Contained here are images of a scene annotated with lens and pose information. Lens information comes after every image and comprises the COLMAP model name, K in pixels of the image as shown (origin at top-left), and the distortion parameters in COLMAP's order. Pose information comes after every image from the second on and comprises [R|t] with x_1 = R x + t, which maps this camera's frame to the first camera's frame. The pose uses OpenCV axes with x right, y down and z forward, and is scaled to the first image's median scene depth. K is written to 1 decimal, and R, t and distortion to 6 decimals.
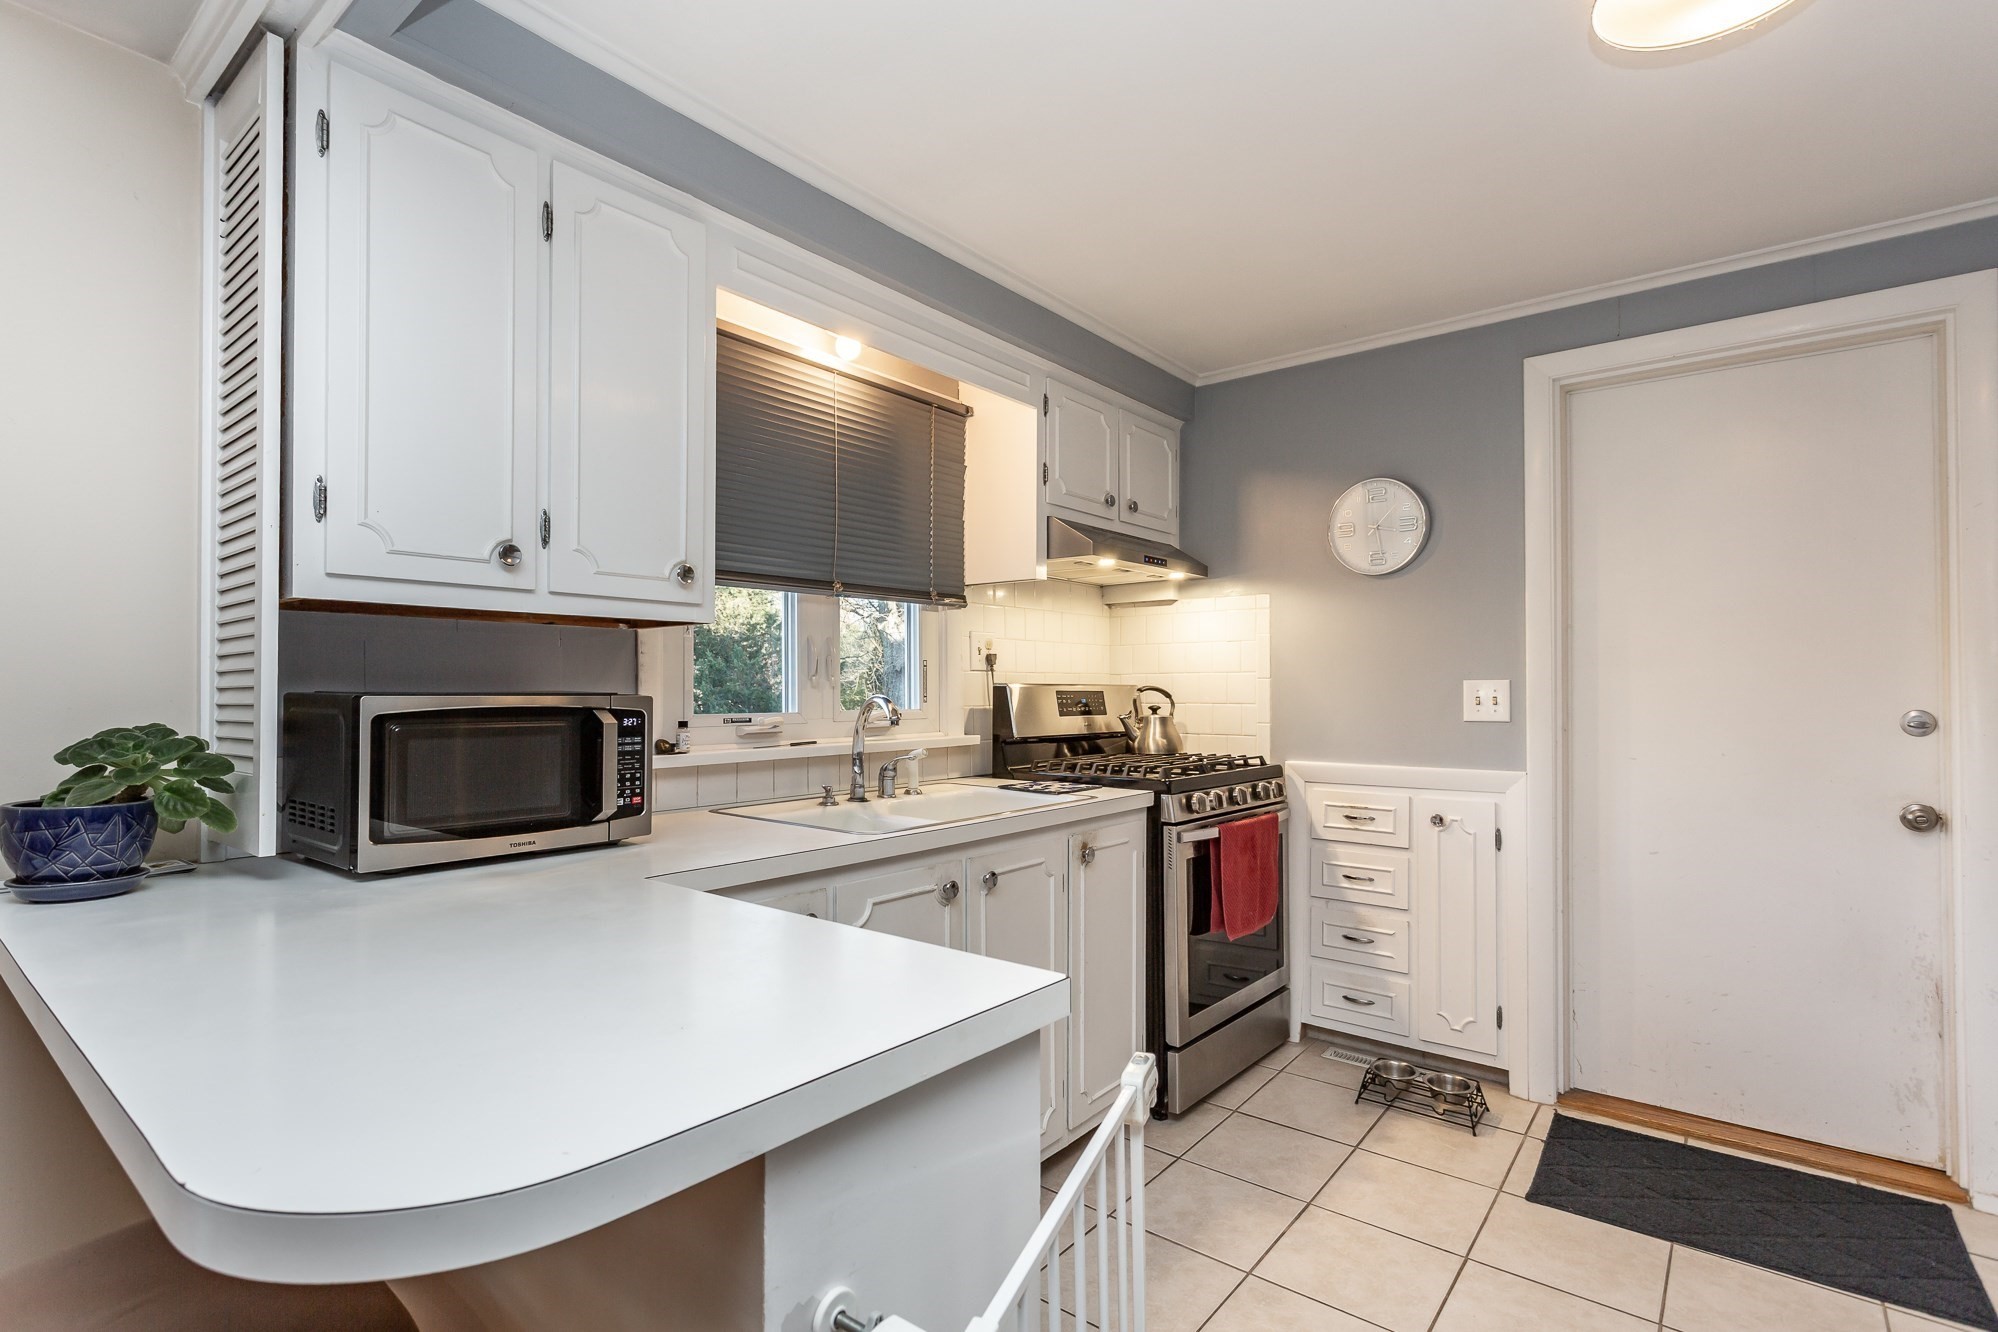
lens RADIAL K [[956.6, 0, 1009.8], [0, 956.6, 684.2], [0, 0, 1]] dist [-0.017660, 0.000070]
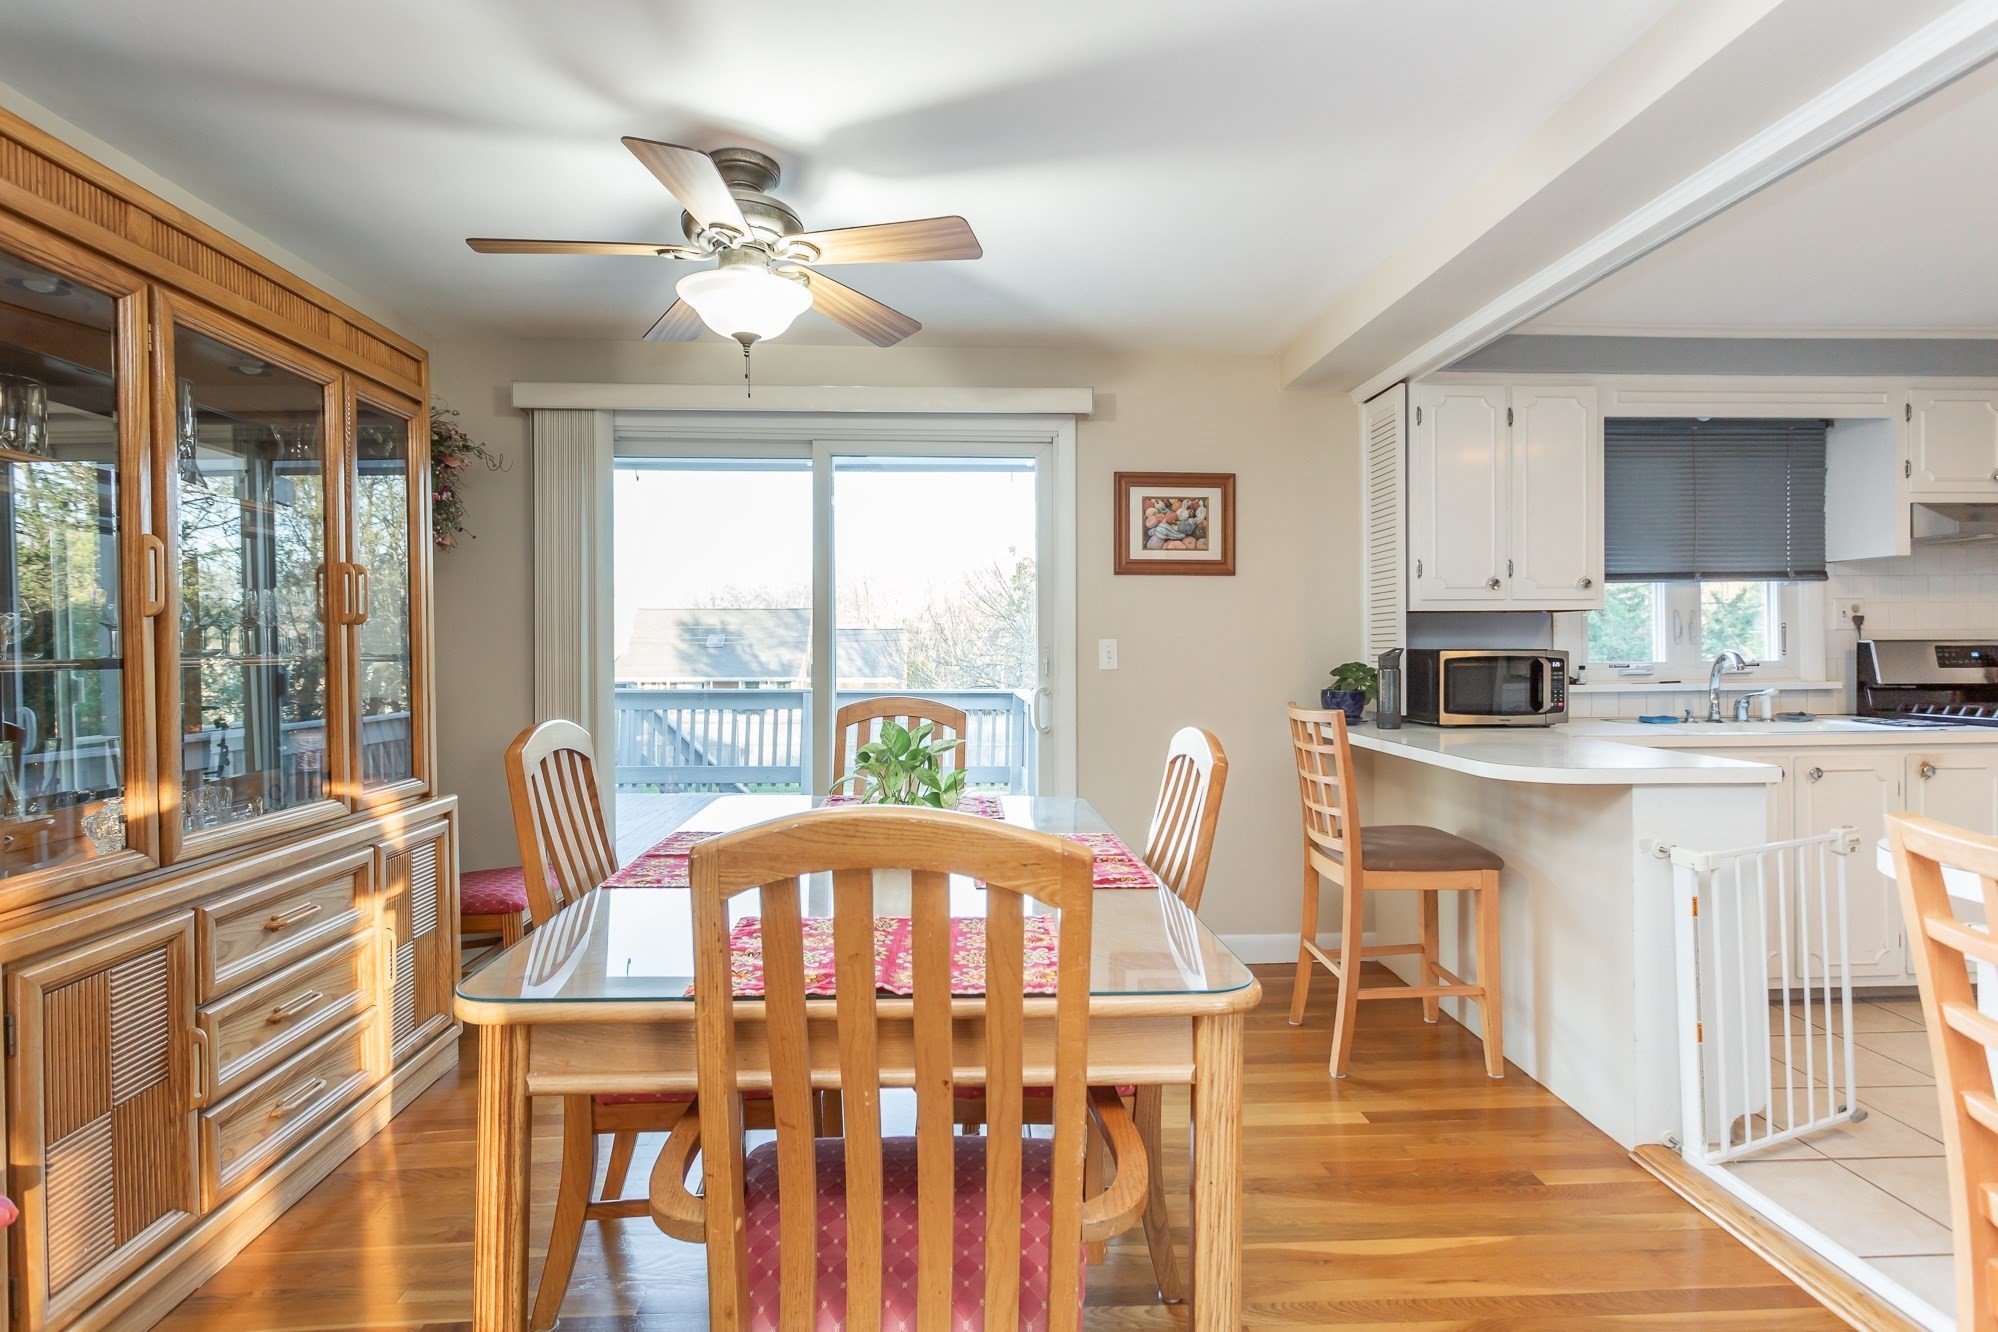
lens RADIAL K [[961.9, 0, 974.4], [0, 961.9, 657.1], [0, 0, 1]] dist [-0.002109, -0.000384]
pose [[0.649860, 0.002635, -0.760050, 0.182578], [0.012235, 0.999828, 0.013927, -0.009658], [0.759956, -0.018349, 0.649716, -0.669447]]
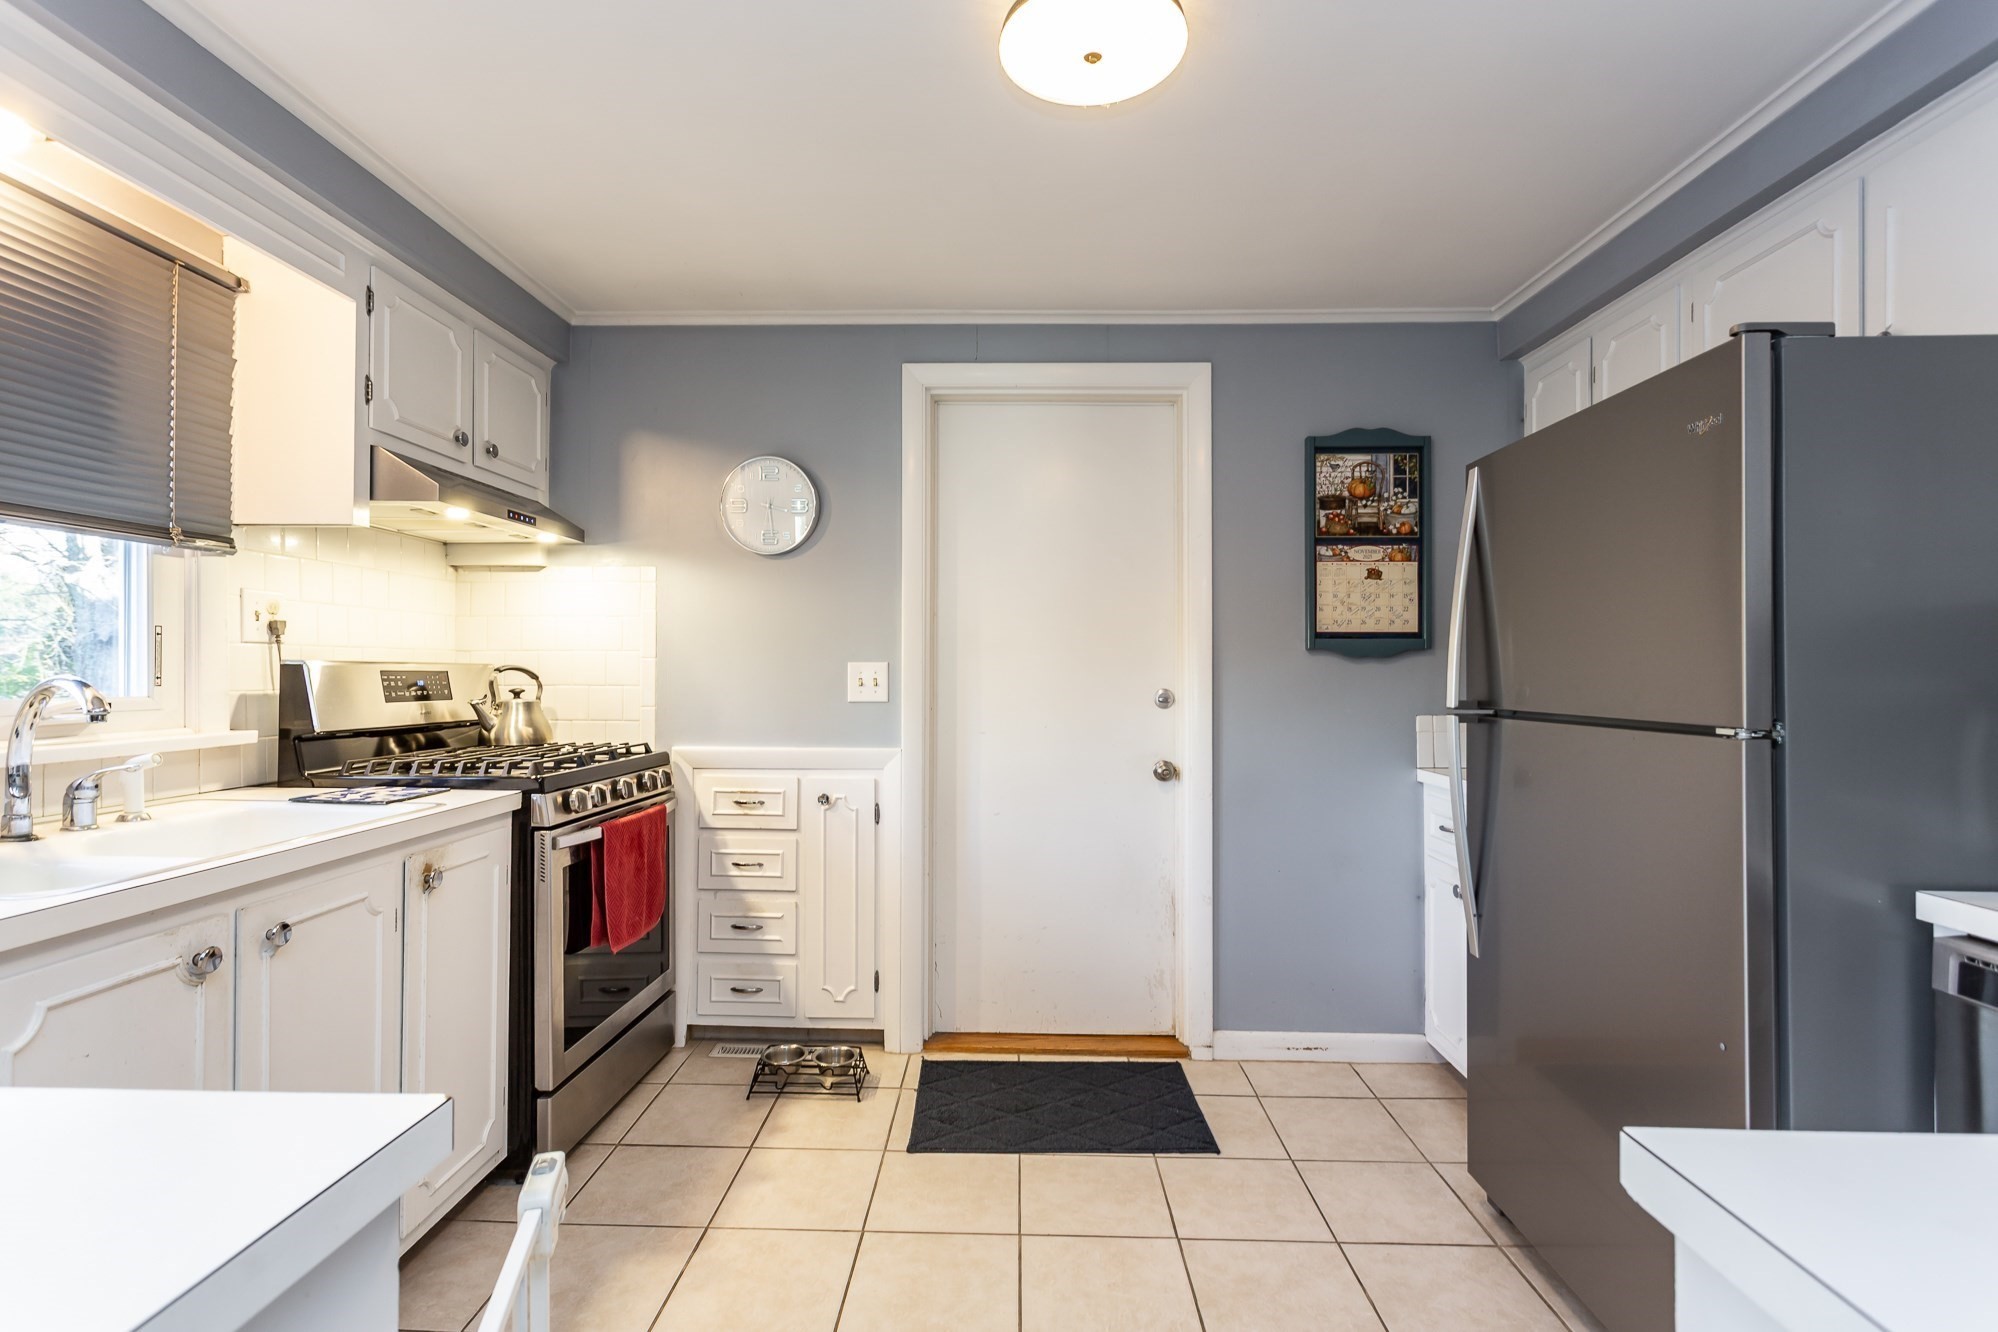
lens RADIAL K [[947.9, 0, 999.0], [0, 947.9, 666.0], [0, 0, 1]] dist [-0.000430, 0.001415]
pose [[0.801815, 0.007879, 0.597521, -0.009645], [-0.008075, 0.999965, -0.002351, 0.000995], [-0.597518, -0.002940, 0.801850, 0.076094]]
